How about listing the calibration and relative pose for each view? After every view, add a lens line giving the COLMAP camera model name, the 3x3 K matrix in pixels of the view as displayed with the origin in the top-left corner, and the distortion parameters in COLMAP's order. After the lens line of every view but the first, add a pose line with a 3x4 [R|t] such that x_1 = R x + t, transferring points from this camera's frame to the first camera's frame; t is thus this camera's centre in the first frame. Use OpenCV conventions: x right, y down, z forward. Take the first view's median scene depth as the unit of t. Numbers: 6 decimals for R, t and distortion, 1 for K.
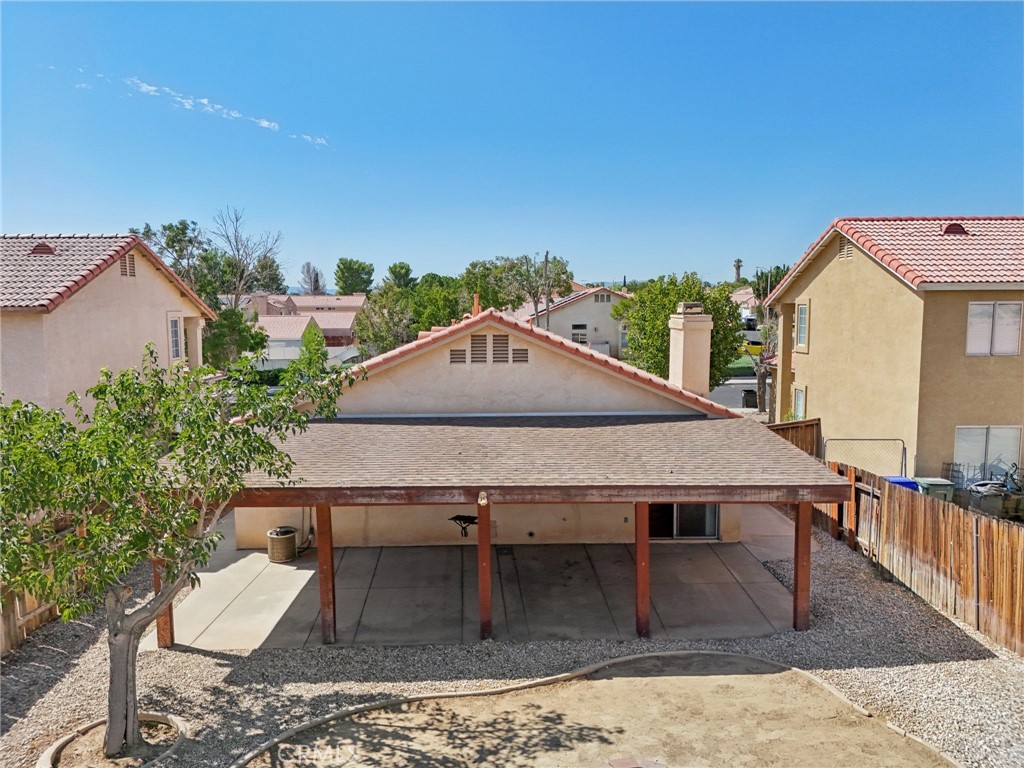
lens RADIAL K [[749.6, 0, 512.0], [0, 749.6, 384.0], [0, 0, 1]] dist [0.071056, -0.071241]
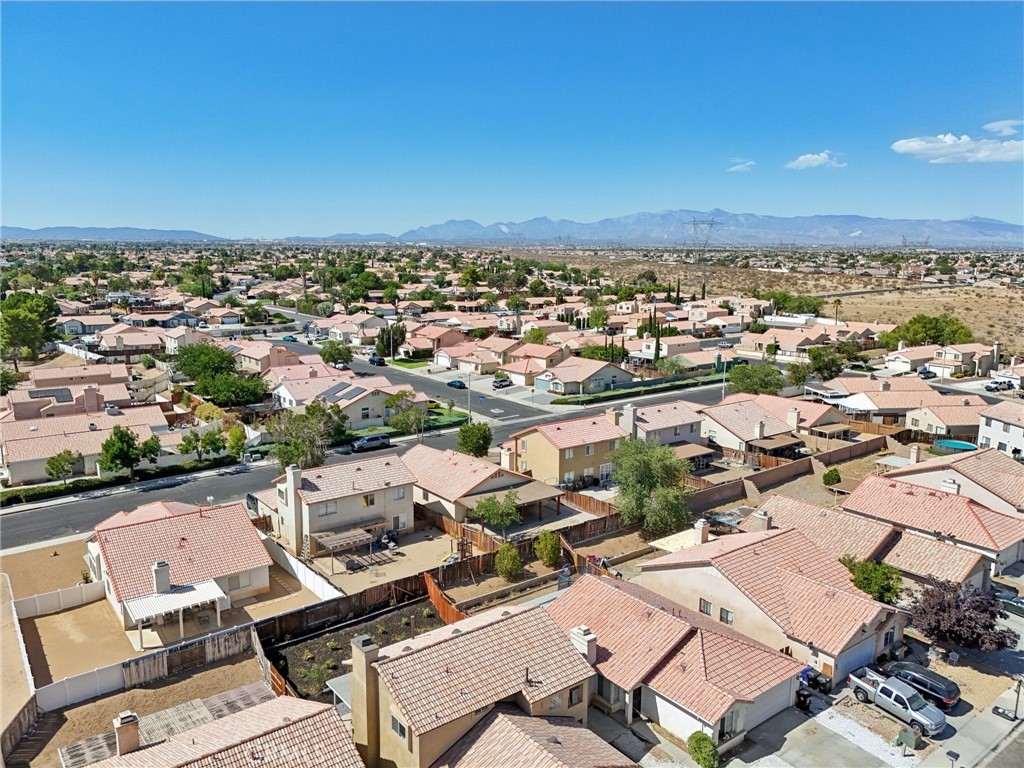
lens RADIAL K [[749.6, 0, 512.0], [0, 749.6, 384.0], [0, 0, 1]] dist [0.071056, -0.071241]
pose [[0.809452, -0.093035, 0.579769, -4.151373], [0.047783, 0.994530, 0.092878, -1.654314], [-0.585239, -0.047478, 0.809470, -4.628443]]
